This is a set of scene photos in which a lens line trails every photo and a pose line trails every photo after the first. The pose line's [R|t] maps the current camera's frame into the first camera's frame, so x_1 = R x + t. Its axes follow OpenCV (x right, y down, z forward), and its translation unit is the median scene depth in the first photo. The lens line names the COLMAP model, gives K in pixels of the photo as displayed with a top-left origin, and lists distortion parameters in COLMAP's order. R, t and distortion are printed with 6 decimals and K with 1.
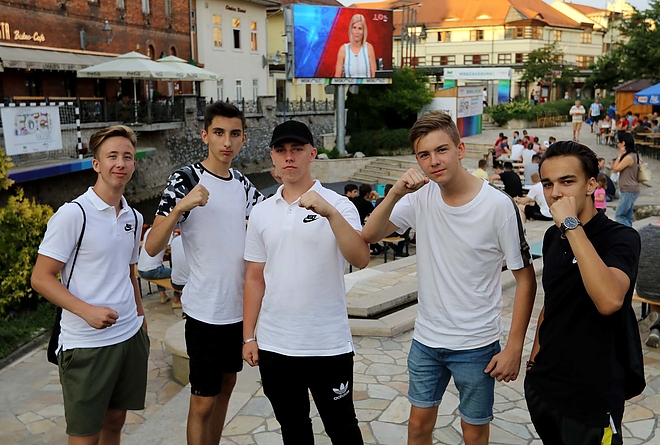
lens RADIAL K [[696.7, 0, 330.8], [0, 696.7, 221.6], [0, 0, 1]] dist [-0.005560, 0.000000]
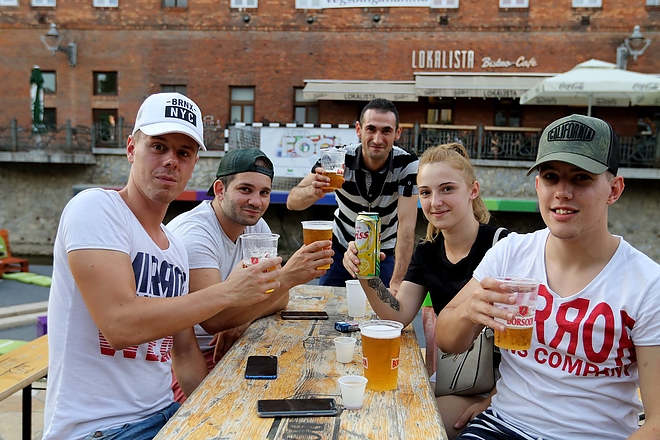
lens RADIAL K [[593.2, 0, 327.3], [0, 593.2, 219.7], [0, 0, 1]] dist [-0.044397, 0.025602]
pose [[0.096564, 0.089985, -0.991251, 0.272045], [-0.206500, 0.976047, 0.068489, -0.079596], [0.973670, 0.198080, 0.112833, 0.722274]]
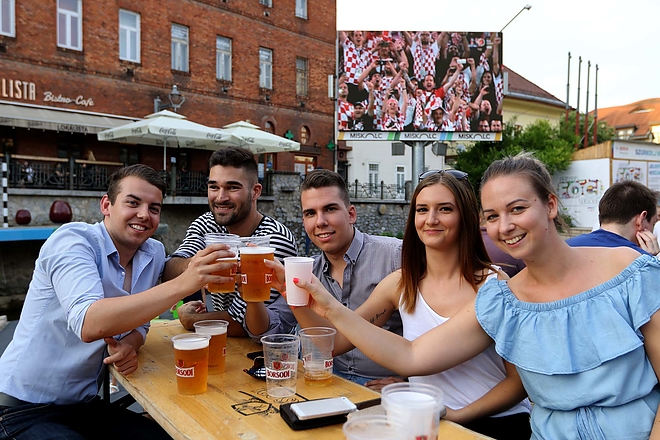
lens RADIAL K [[559.8, 0, 328.1], [0, 559.8, 222.5], [0, 0, 1]] dist [-0.034573, 0.018474]
pose [[0.887012, 0.024855, -0.461077, 0.204884], [-0.093813, 0.987424, -0.127248, -0.044324], [0.452116, 0.156126, 0.878189, 0.525003]]
